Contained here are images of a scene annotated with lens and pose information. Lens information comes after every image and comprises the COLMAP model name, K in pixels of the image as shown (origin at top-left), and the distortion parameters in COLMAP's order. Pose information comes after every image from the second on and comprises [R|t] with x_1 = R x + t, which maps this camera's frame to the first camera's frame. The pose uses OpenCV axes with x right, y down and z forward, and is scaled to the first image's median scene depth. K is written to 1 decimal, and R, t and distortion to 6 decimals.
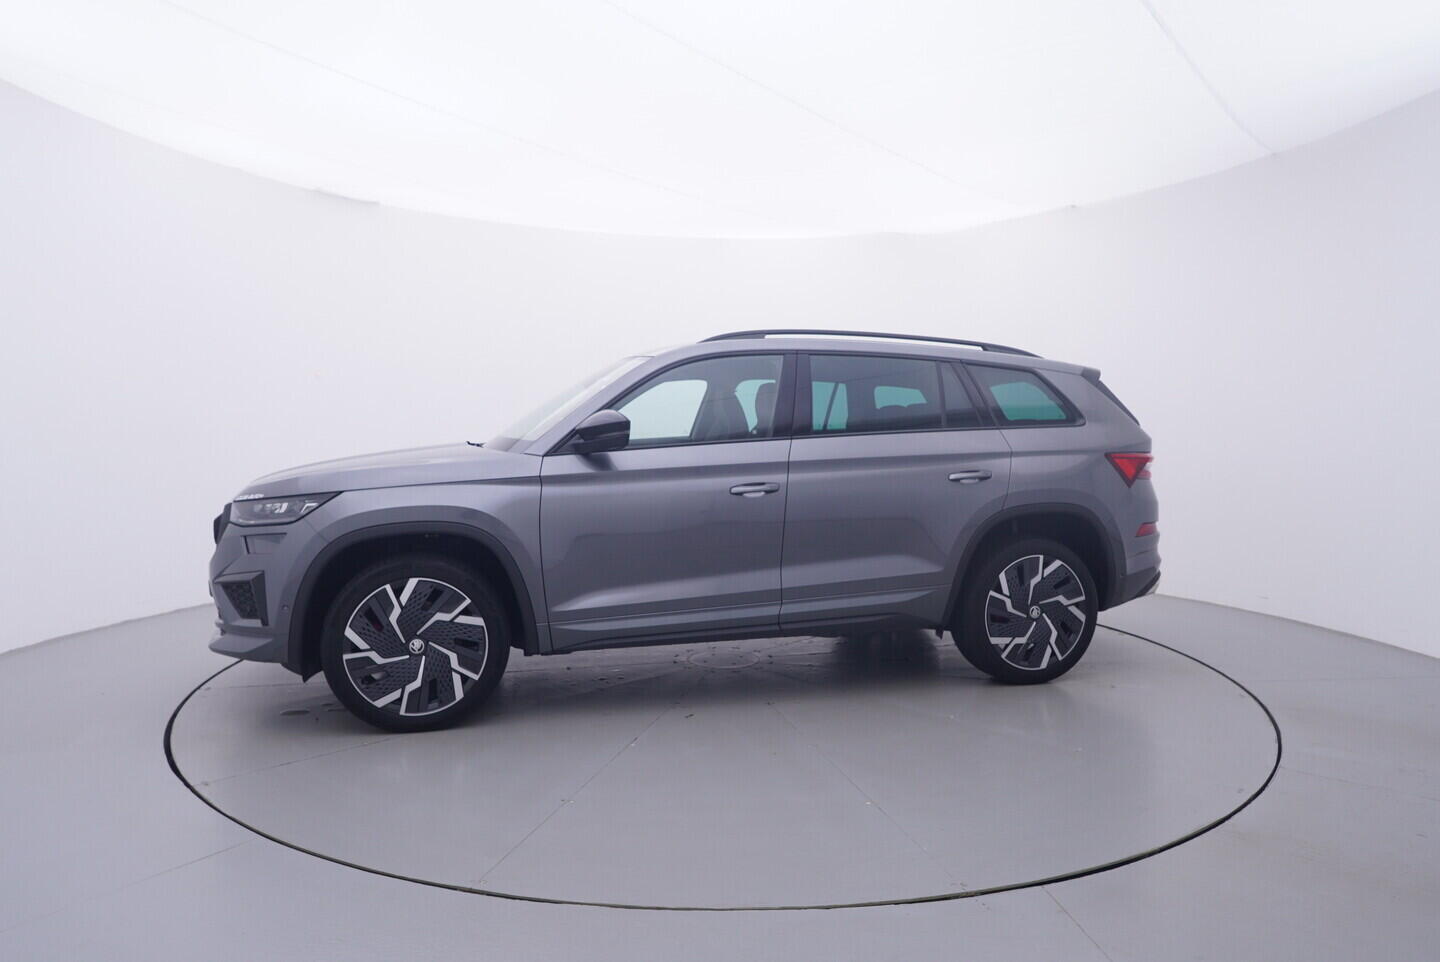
lens RADIAL K [[907.1, 0, 720.0], [0, 907.1, 481.0], [0, 0, 1]] dist [-0.002386, -0.000412]
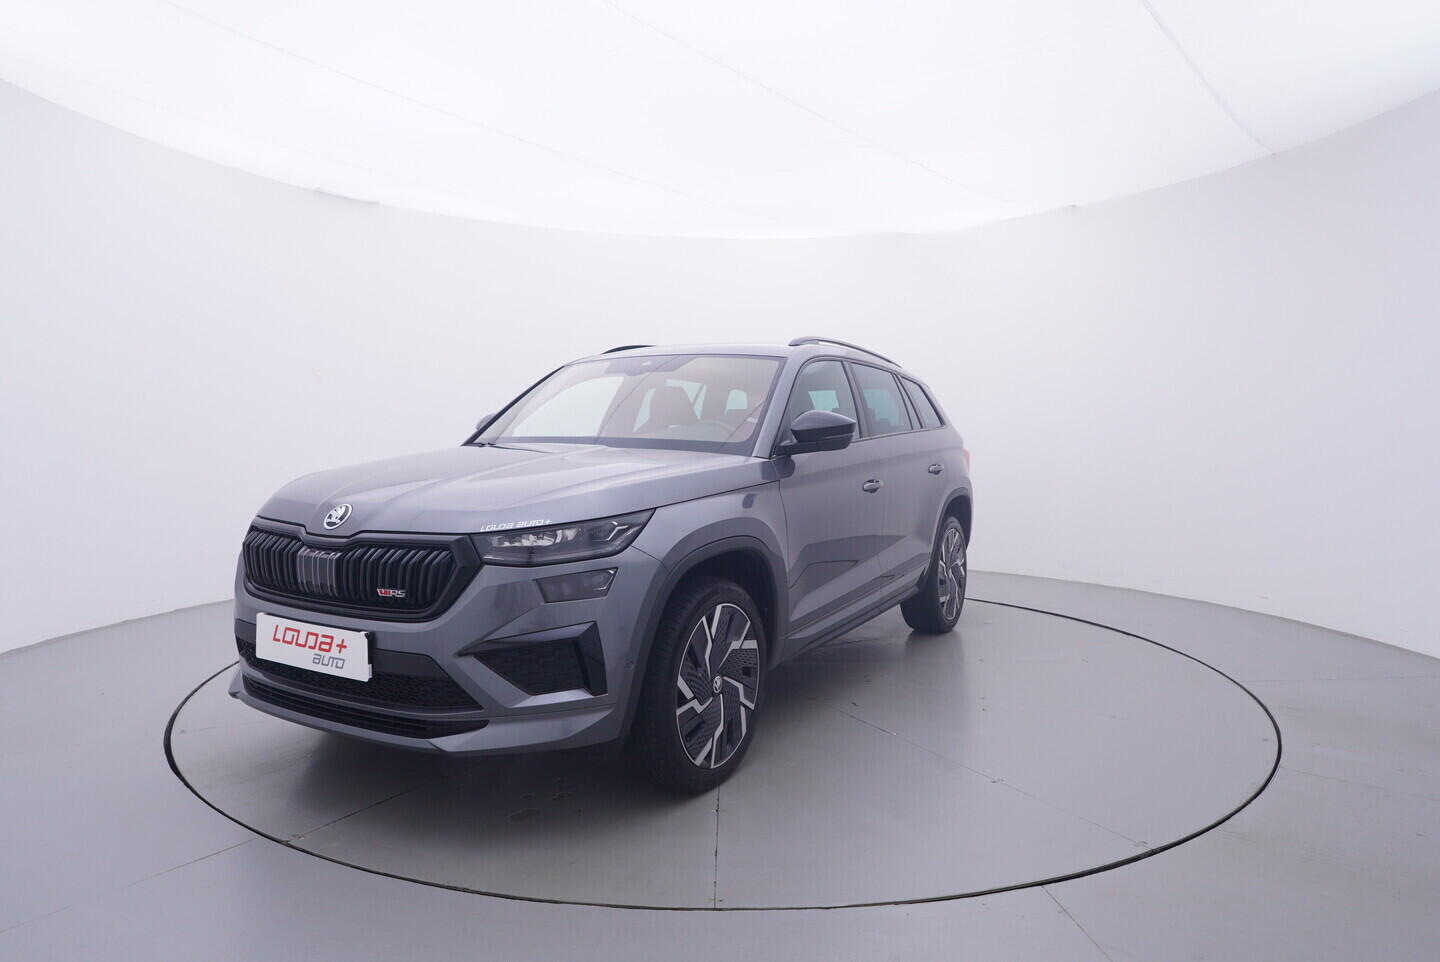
lens RADIAL K [[907.1, 0, 720.0], [0, 907.1, 481.0], [0, 0, 1]] dist [-0.002386, -0.000412]
pose [[0.694636, -0.041405, 0.718169, -0.796993], [0.043810, 0.998924, 0.015218, -0.017741], [-0.718027, 0.020892, 0.695702, 0.343757]]
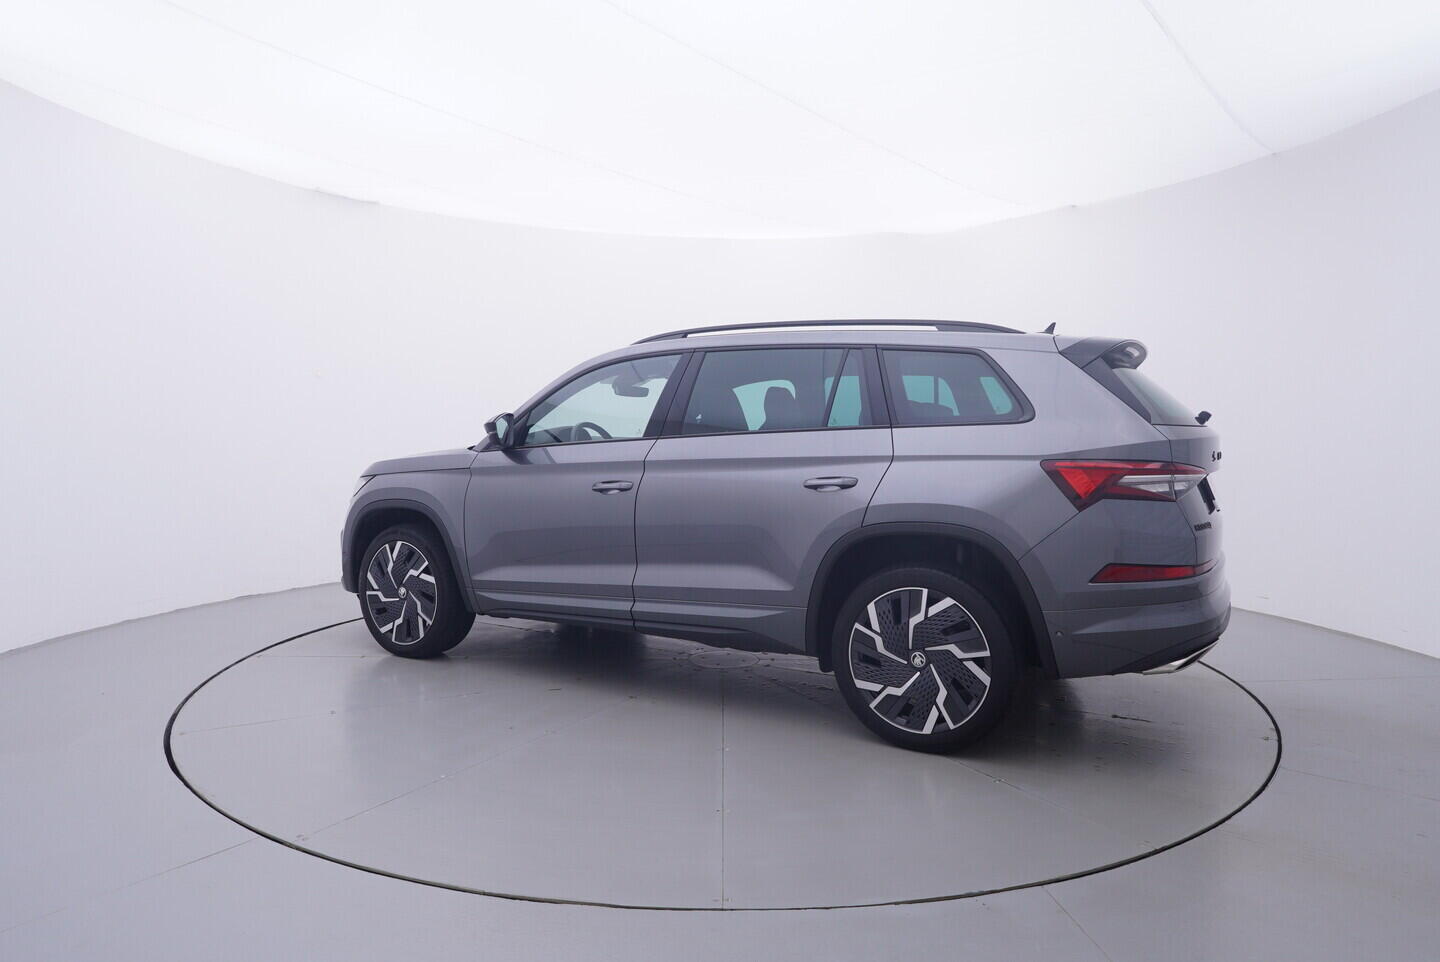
lens RADIAL K [[907.1, 0, 720.0], [0, 907.1, 481.0], [0, 0, 1]] dist [-0.002386, -0.000412]
pose [[0.711871, 0.036949, -0.701338, 0.785763], [-0.040879, 0.999102, 0.011144, -0.012576], [0.701120, 0.020736, 0.712742, 0.320536]]
